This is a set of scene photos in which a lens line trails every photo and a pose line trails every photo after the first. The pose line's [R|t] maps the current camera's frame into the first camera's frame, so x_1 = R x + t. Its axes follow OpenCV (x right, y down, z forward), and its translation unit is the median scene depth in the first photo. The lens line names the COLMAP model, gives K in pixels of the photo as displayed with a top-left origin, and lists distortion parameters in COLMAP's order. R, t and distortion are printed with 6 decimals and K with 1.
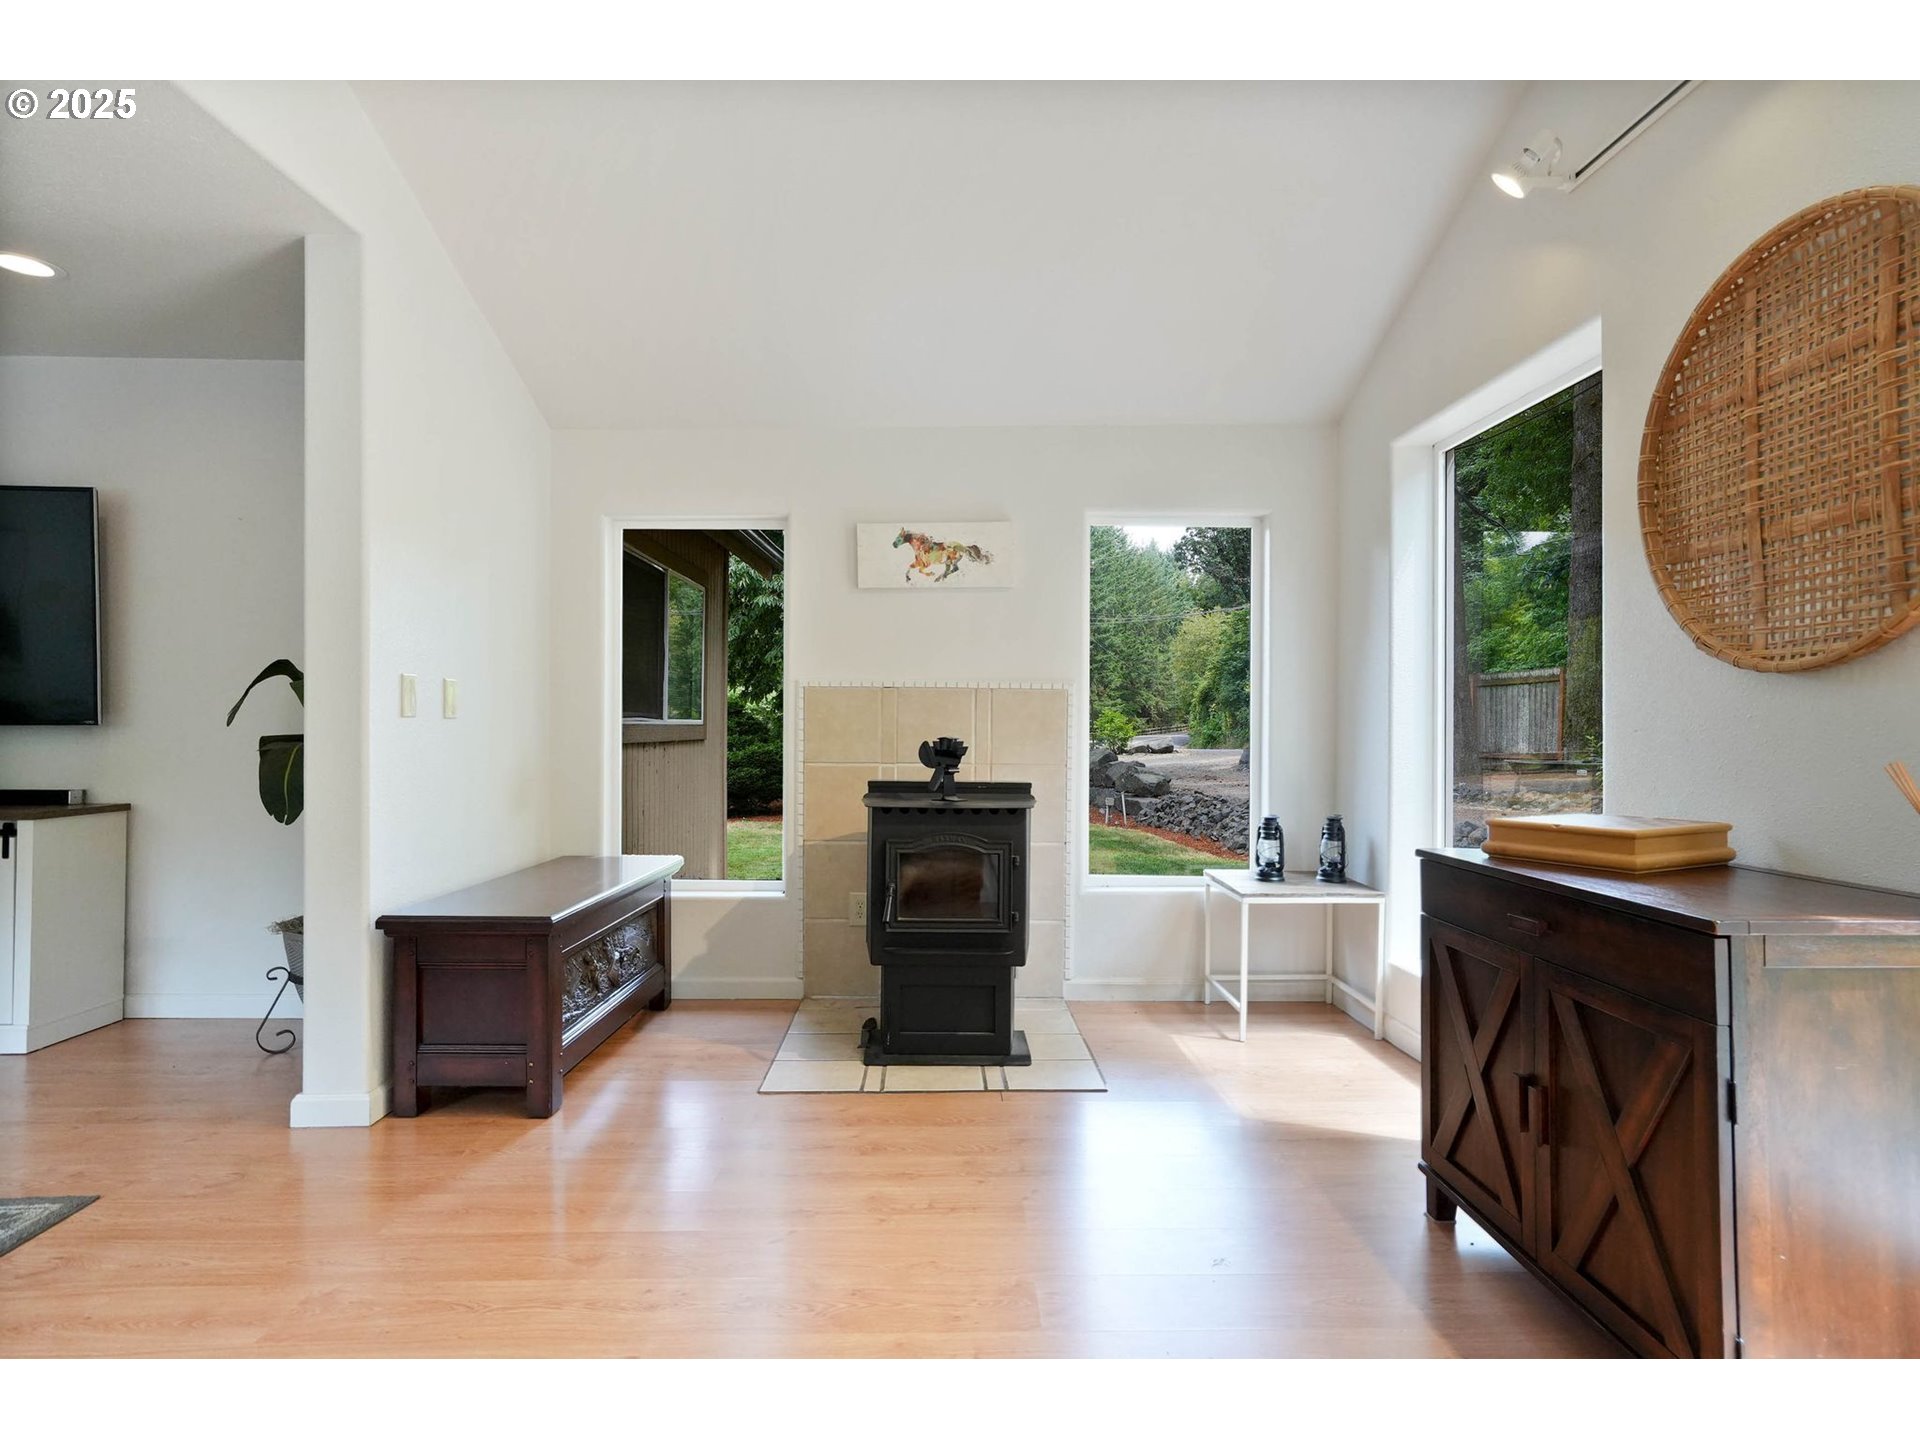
lens RADIAL K [[1096.3, 0, 960.0], [0, 1096.3, 720.0], [0, 0, 1]] dist [-0.036500, 0.043223]
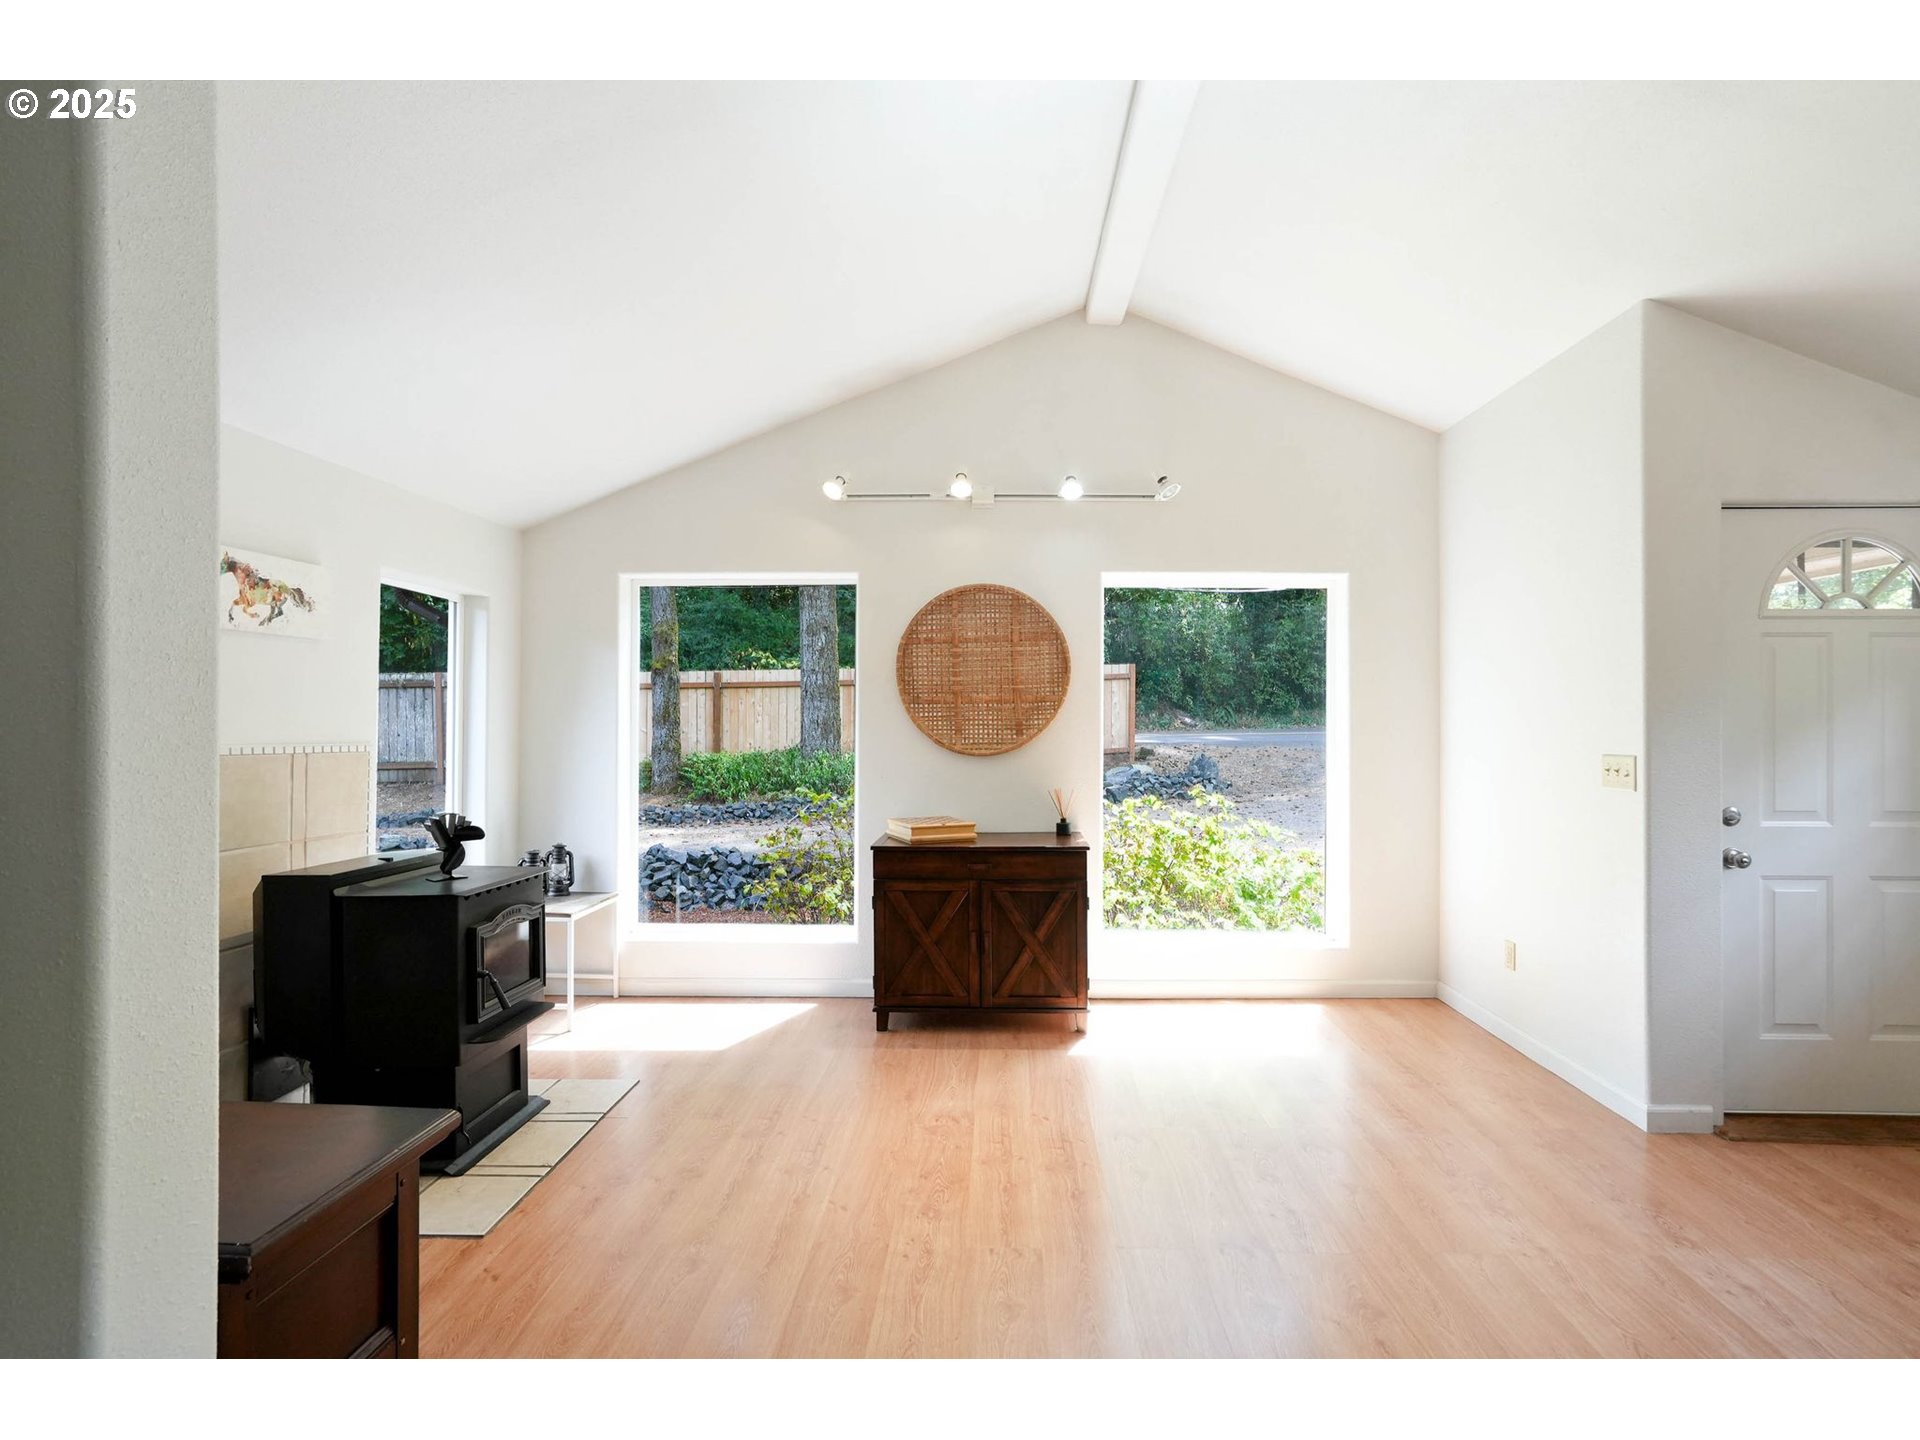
lens RADIAL K [[906.1, 0, 996.2], [0, 906.1, 724.3], [0, 0, 1]] dist [-0.042936, 0.030328]
pose [[0.026902, -0.001332, 0.999637, -0.675743], [-0.010017, 0.999949, 0.001602, -0.058894], [-0.999588, -0.010056, 0.026887, 0.430801]]
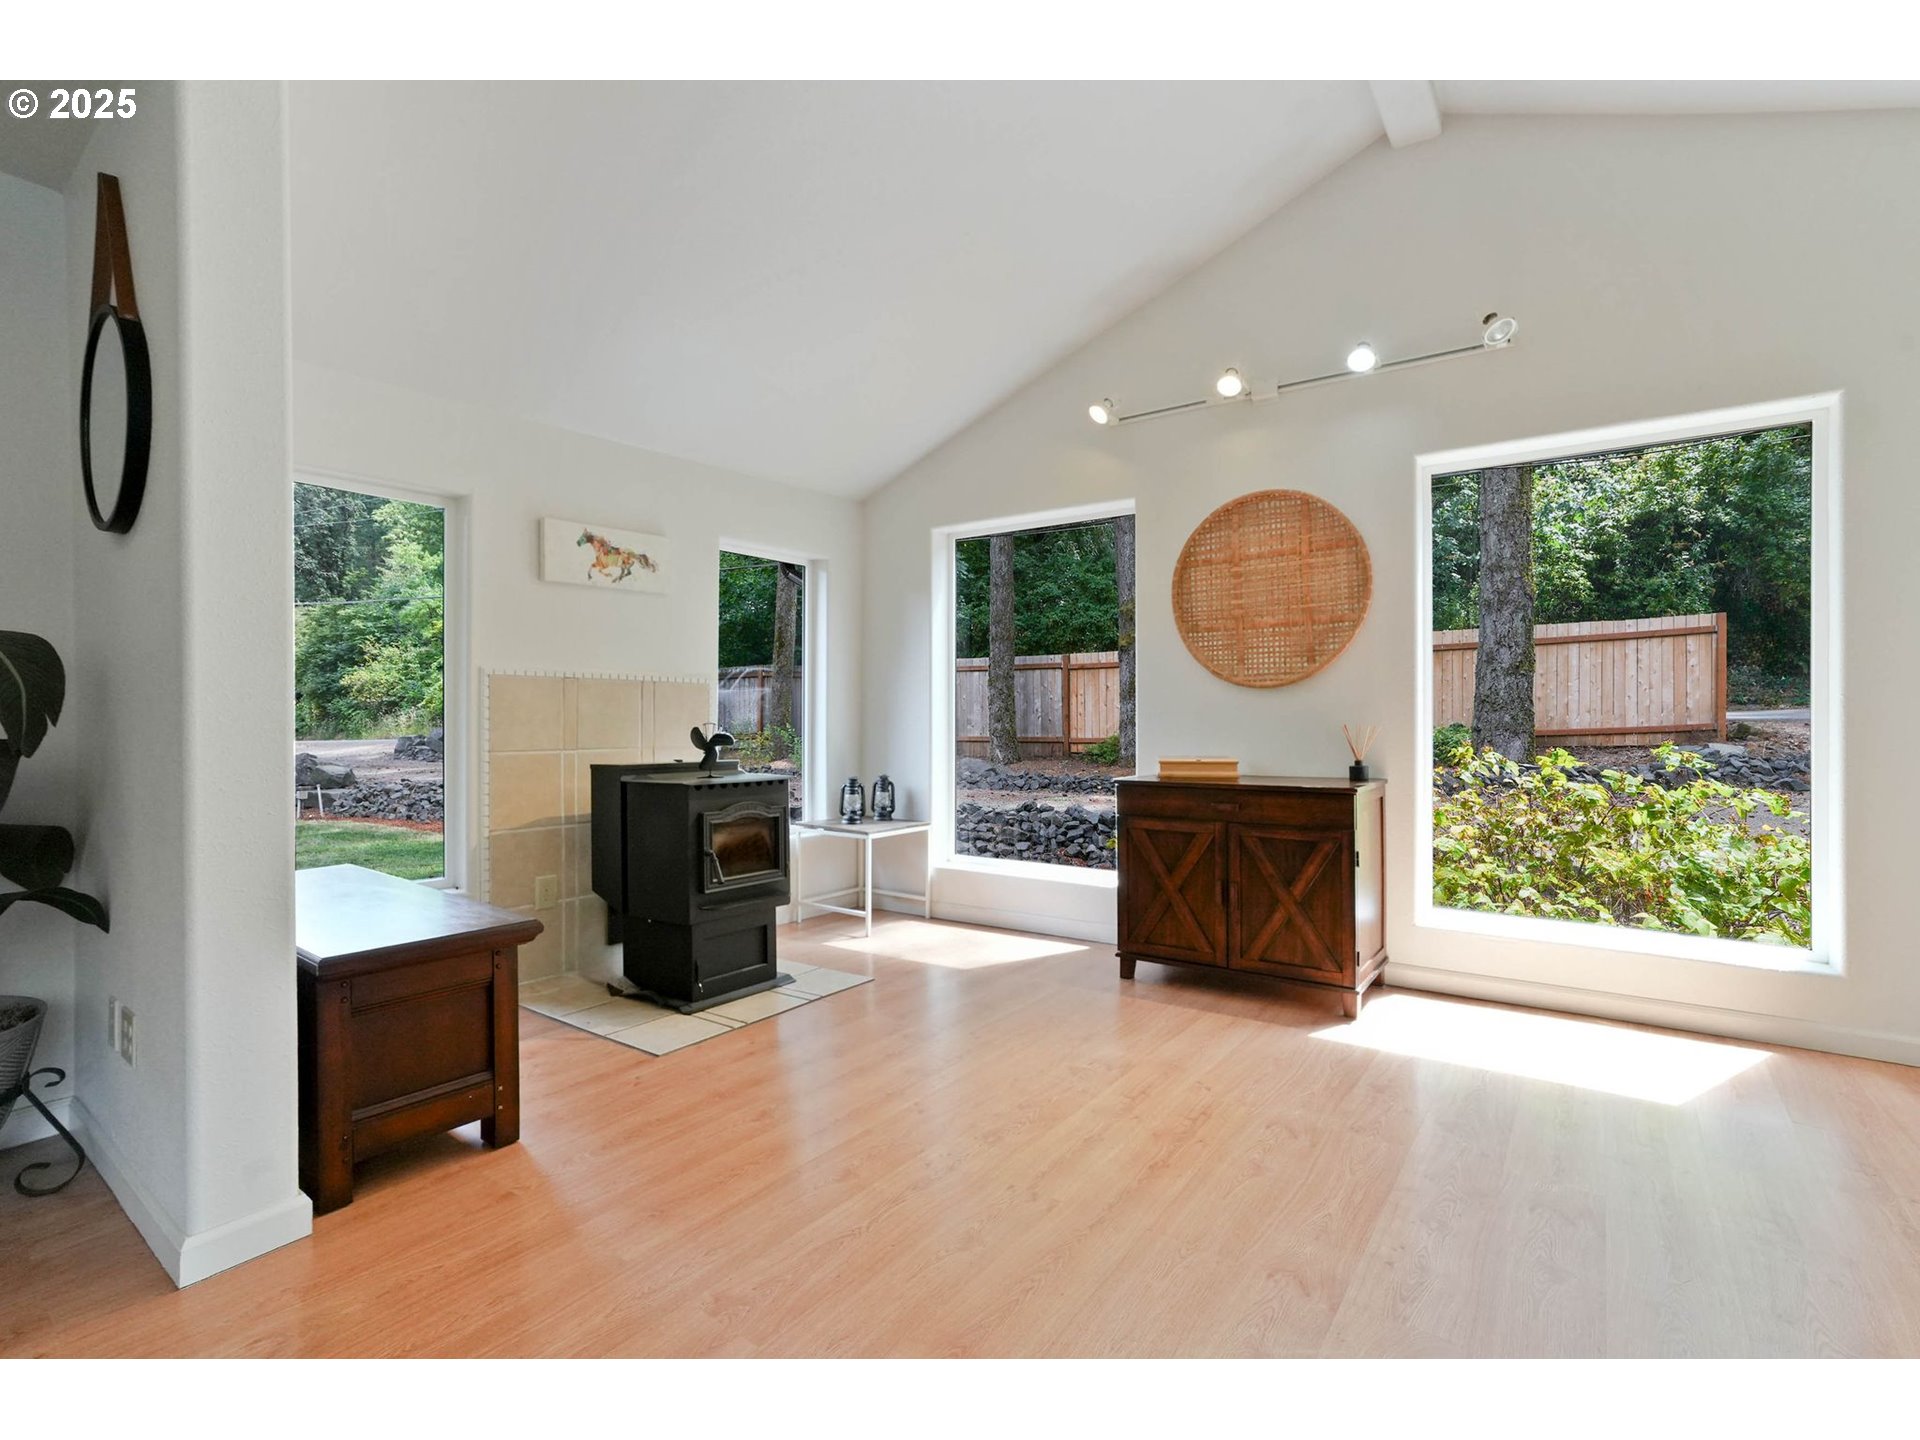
lens RADIAL K [[912.8, 0, 977.4], [0, 912.8, 716.2], [0, 0, 1]] dist [-0.043114, 0.030596]
pose [[0.590003, -0.004161, 0.807390, -0.539711], [0.000195, 0.999987, 0.005011, 0.002902], [-0.807401, -0.002799, 0.589997, 0.171014]]
